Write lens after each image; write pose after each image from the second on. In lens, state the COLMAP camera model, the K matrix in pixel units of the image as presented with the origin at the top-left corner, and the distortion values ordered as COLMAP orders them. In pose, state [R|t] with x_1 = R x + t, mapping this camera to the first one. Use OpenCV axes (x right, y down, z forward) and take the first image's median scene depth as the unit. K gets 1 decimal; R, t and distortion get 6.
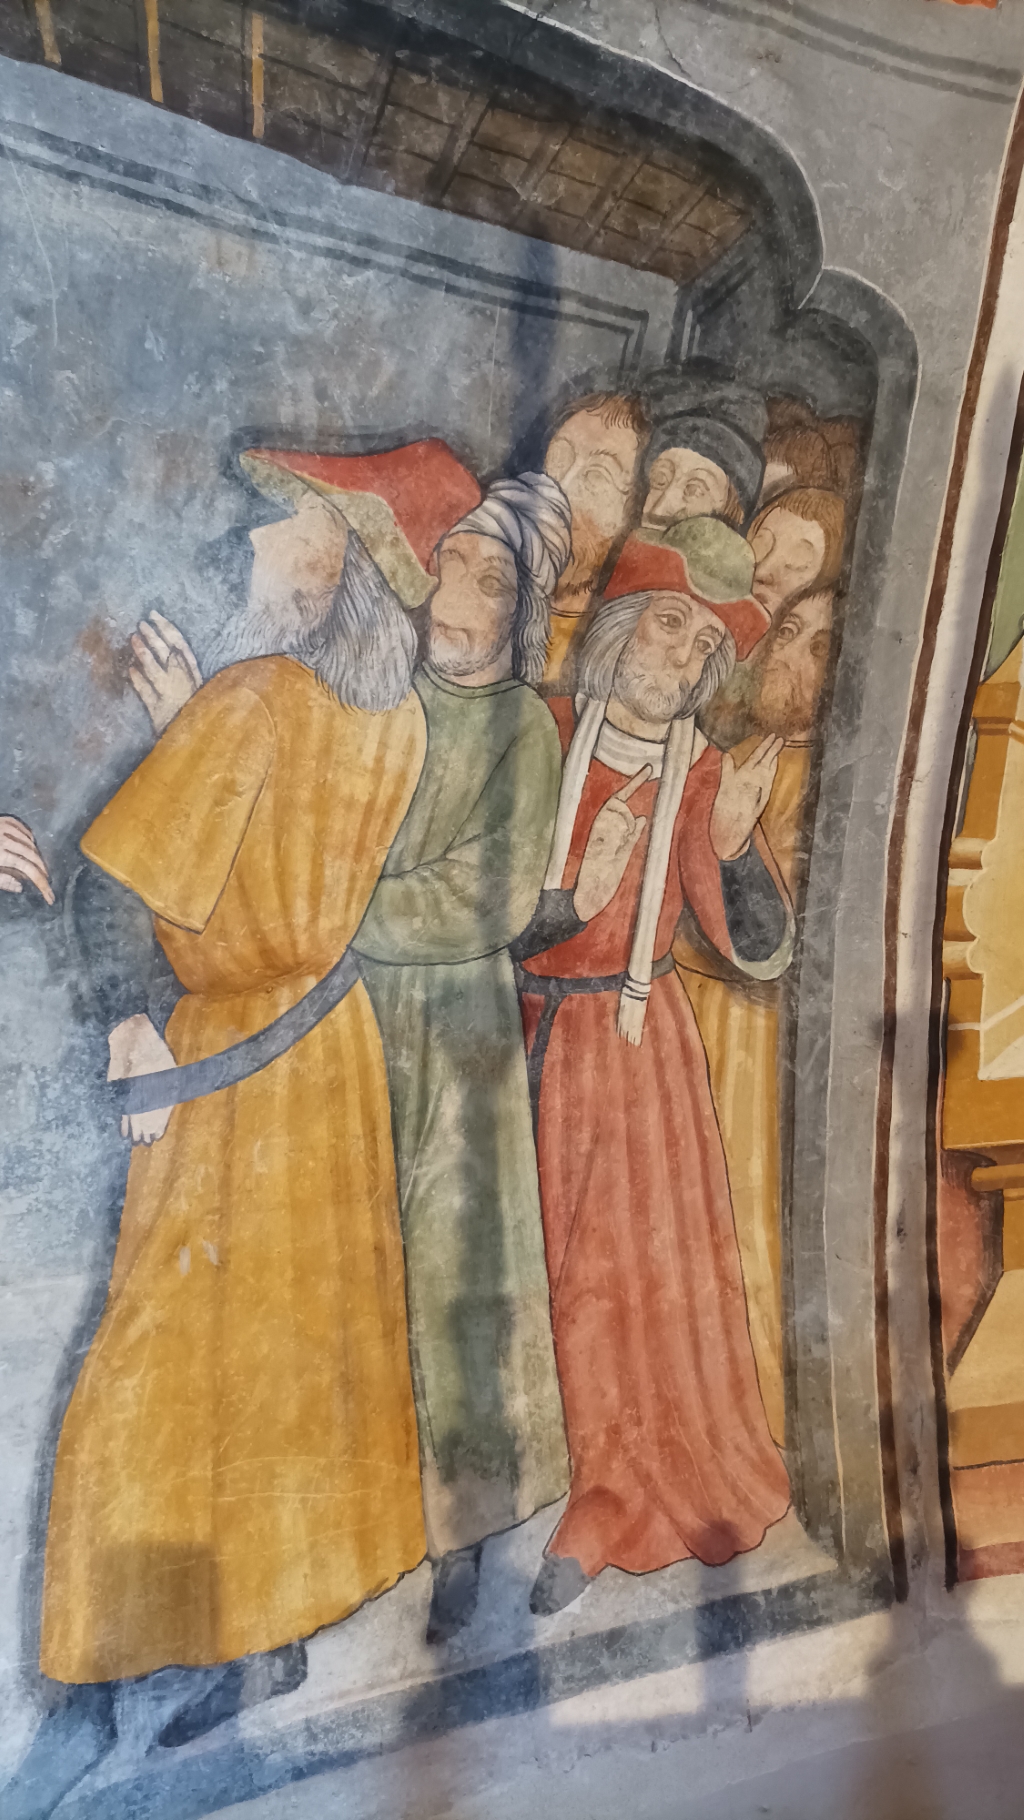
lens RADIAL K [[1350.1, 0, 507.2], [0, 1350.1, 907.4], [0, 0, 1]] dist [0.013691, -0.009307]
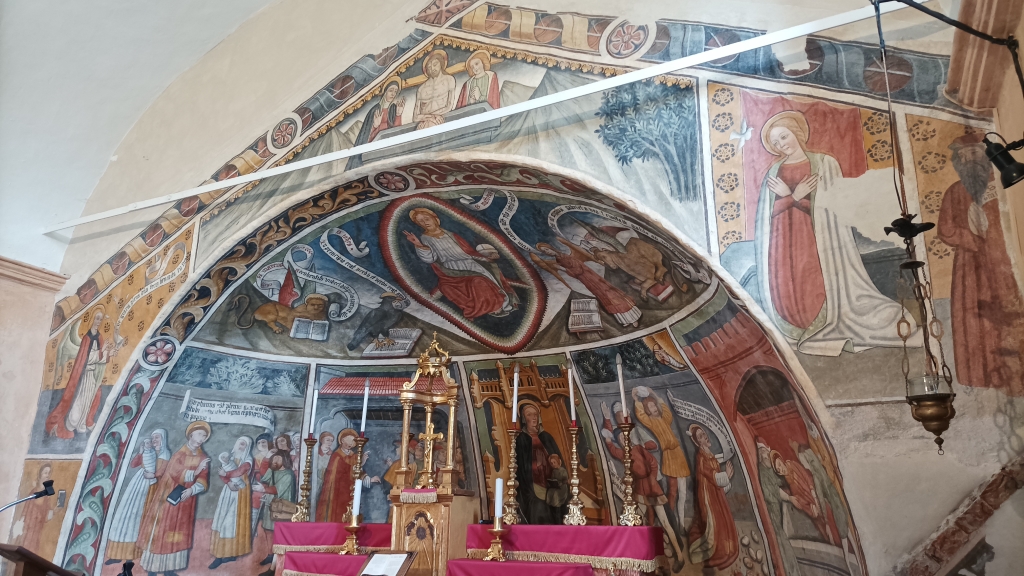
lens RADIAL K [[758.7, 0, 512.0], [0, 758.7, 288.0], [0, 0, 1]] dist [0.049004, -0.048755]
pose [[0.862554, -0.100076, -0.495970, 3.379680], [0.001239, 0.980659, -0.195722, -0.304382], [0.505964, 0.168206, 0.845995, -3.525432]]
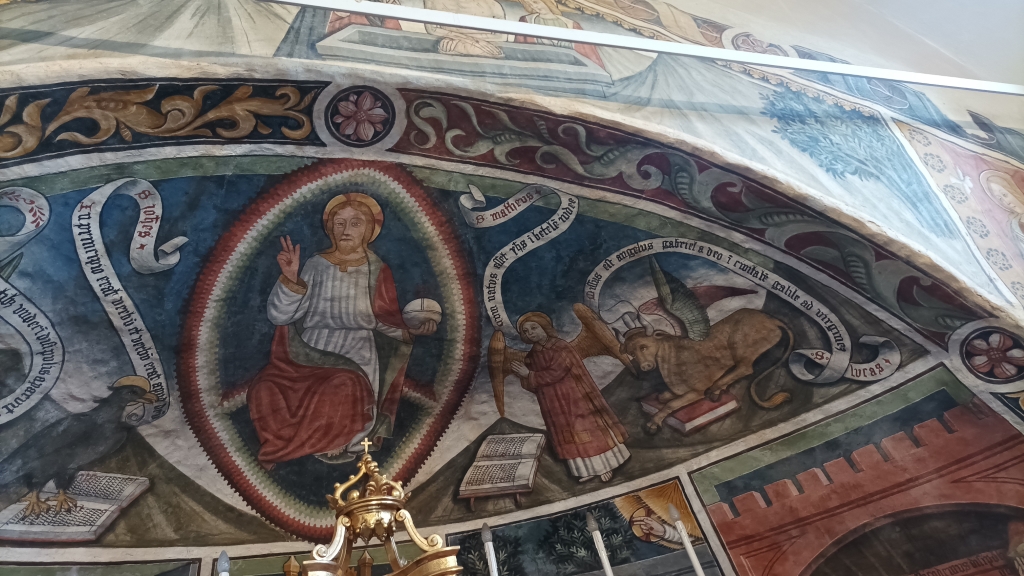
lens RADIAL K [[768.0, 0, 513.3], [0, 768.0, 288.0], [0, 0, 1]] dist [0.042966, -0.034302]
pose [[0.956648, 0.015808, 0.290816, 0.624440], [0.136578, 0.857575, -0.495894, -0.181105], [-0.257236, 0.514116, 0.818239, -2.045897]]
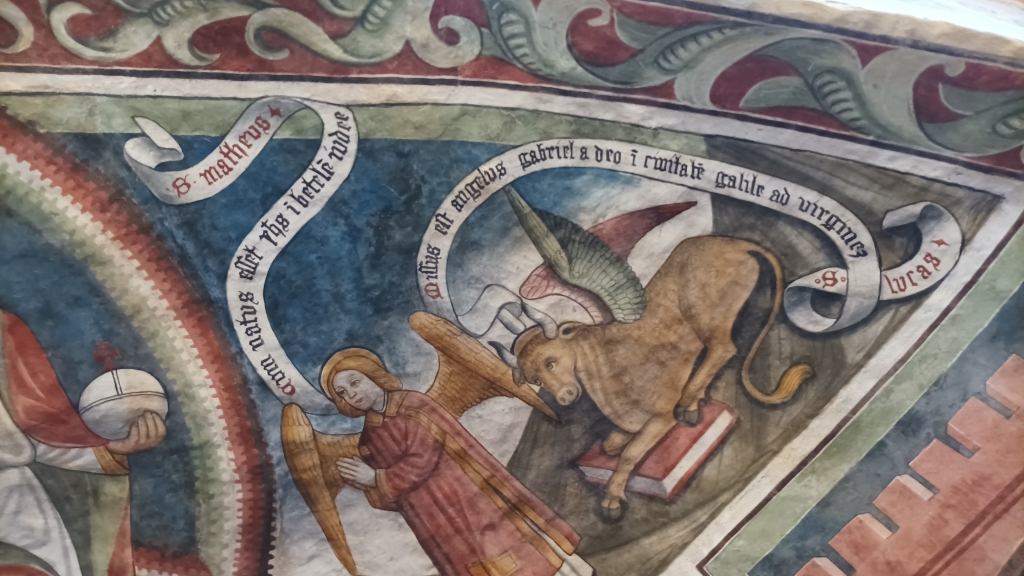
lens RADIAL K [[758.7, 0, 512.0], [0, 758.7, 288.0], [0, 0, 1]] dist [0.049004, -0.048755]
pose [[0.891799, -0.154140, 0.425365, 1.133599], [0.424799, 0.608811, -0.669997, -0.363887], [-0.155693, 0.778197, 0.608415, -0.920644]]
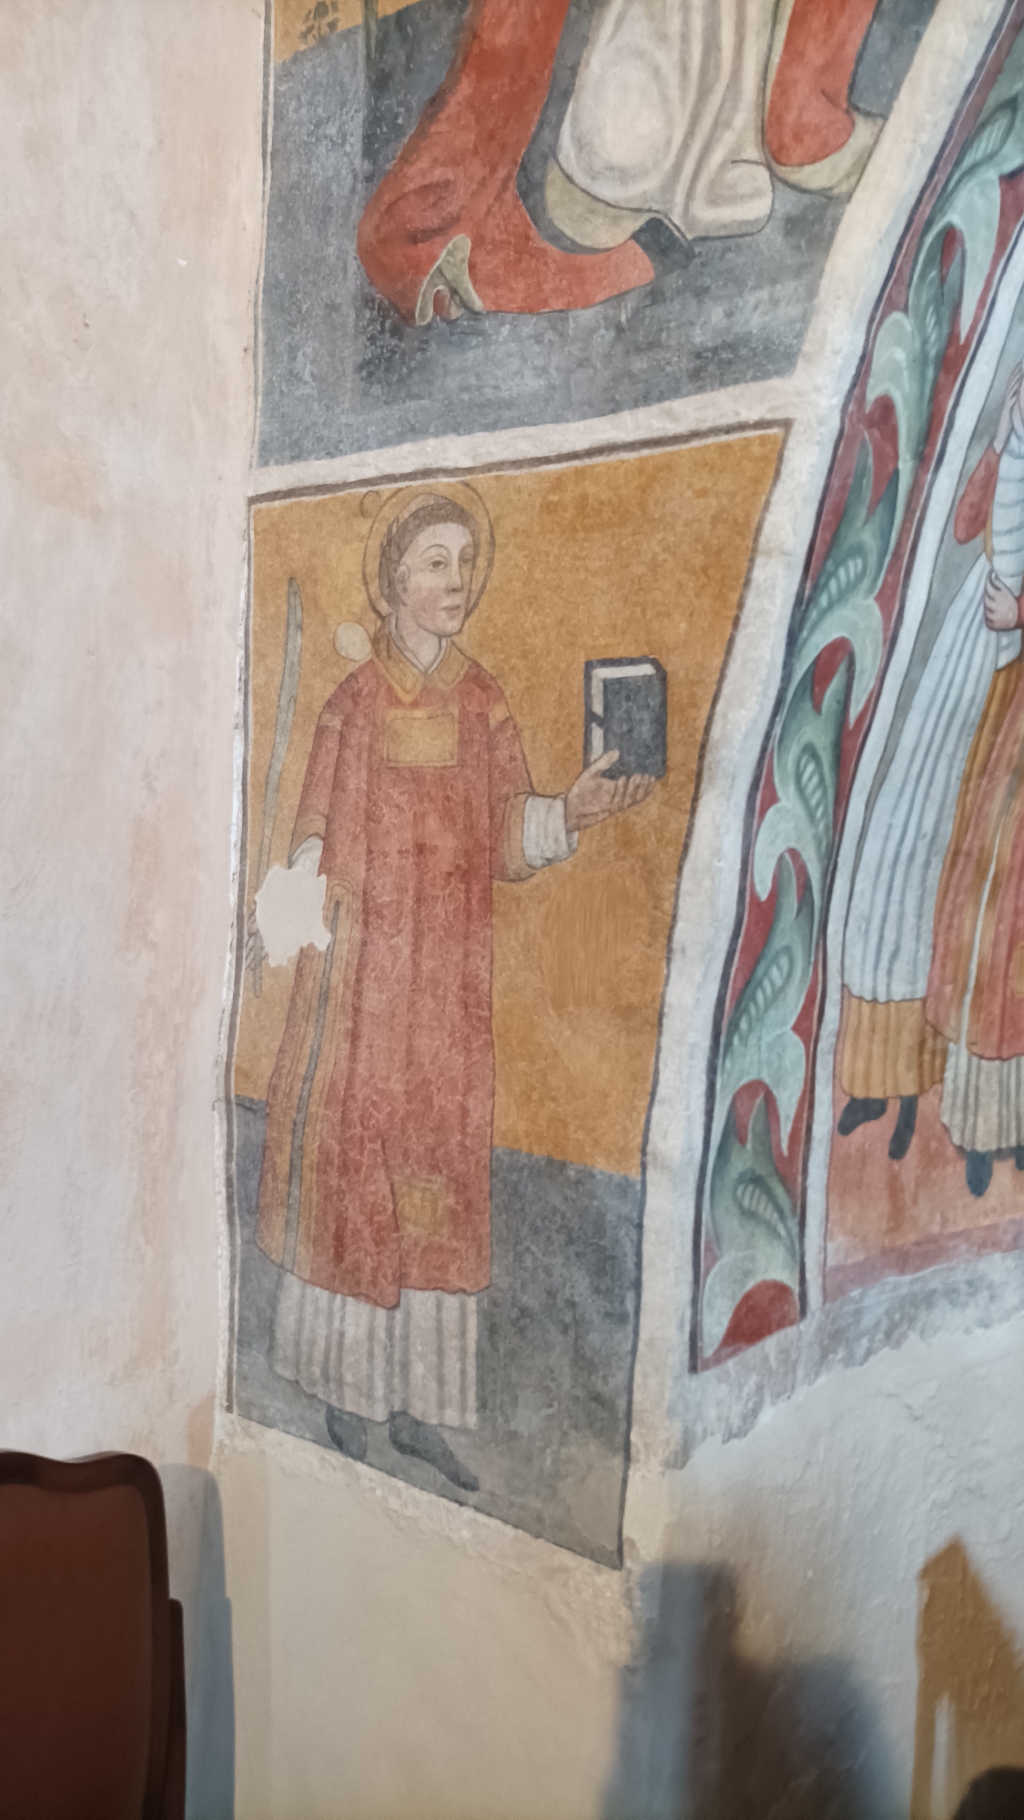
lens RADIAL K [[1351.2, 0, 512.0], [0, 1351.2, 910.0], [0, 0, 1]] dist [0.033666, -0.025211]
pose [[0.814056, 0.065785, -0.577048, -0.710313], [-0.002942, 0.994019, 0.109170, 0.060023], [0.580779, -0.087172, 0.809381, -1.806672]]
